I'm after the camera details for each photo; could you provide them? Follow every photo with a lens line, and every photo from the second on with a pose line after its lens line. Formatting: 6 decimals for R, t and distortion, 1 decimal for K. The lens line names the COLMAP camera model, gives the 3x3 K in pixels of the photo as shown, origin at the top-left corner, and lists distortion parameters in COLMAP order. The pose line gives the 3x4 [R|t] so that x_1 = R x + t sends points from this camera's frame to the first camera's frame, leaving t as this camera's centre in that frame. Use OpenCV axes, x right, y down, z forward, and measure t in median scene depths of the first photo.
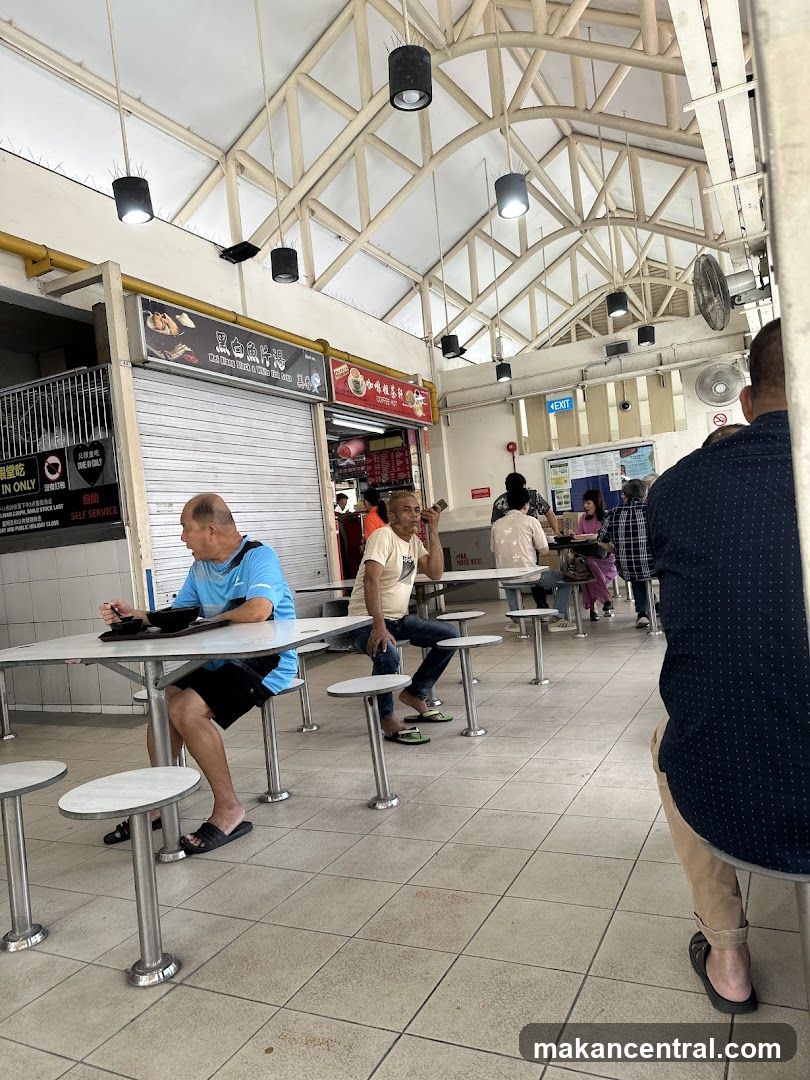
lens RADIAL K [[781.8, 0, 405.0], [0, 781.8, 540.0], [0, 0, 1]] dist [0.007056, -0.034447]
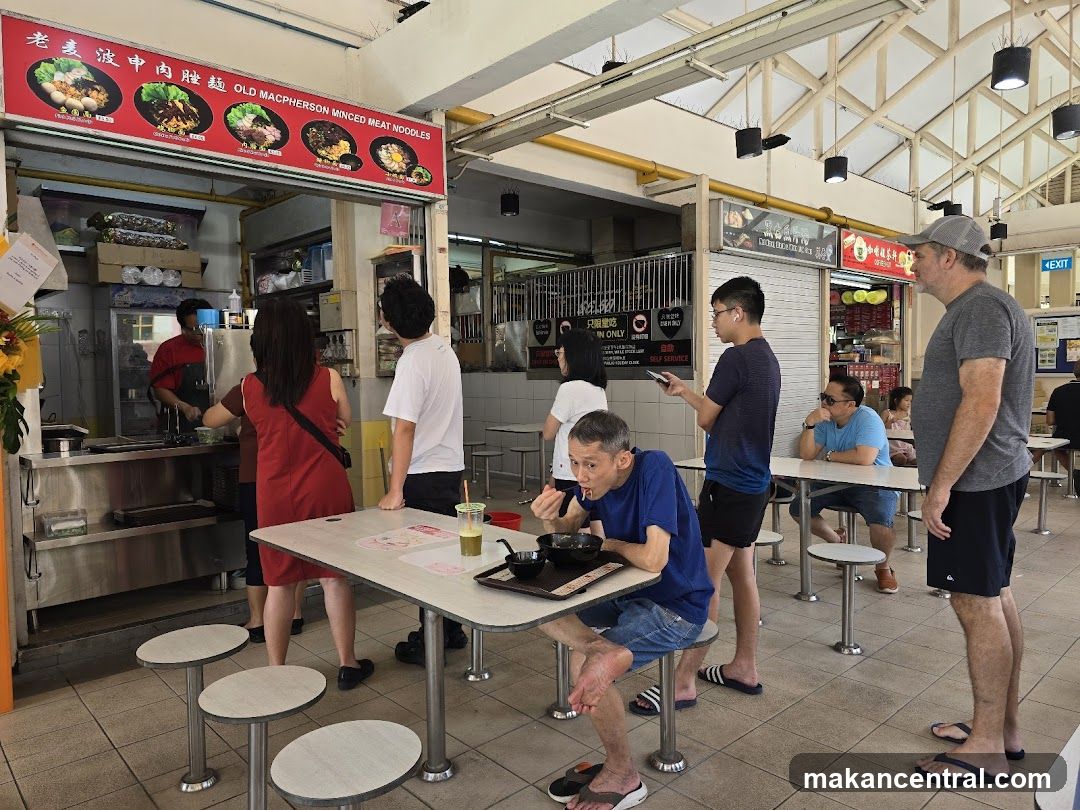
lens RADIAL K [[729.7, 0, 540.0], [0, 729.7, 405.0], [0, 0, 1]] dist [0.070853, -0.074016]
pose [[0.933338, 0.100164, -0.344744, -0.149622], [-0.075046, 0.993509, 0.085487, -0.044831], [0.351069, -0.053917, 0.934796, -0.283155]]
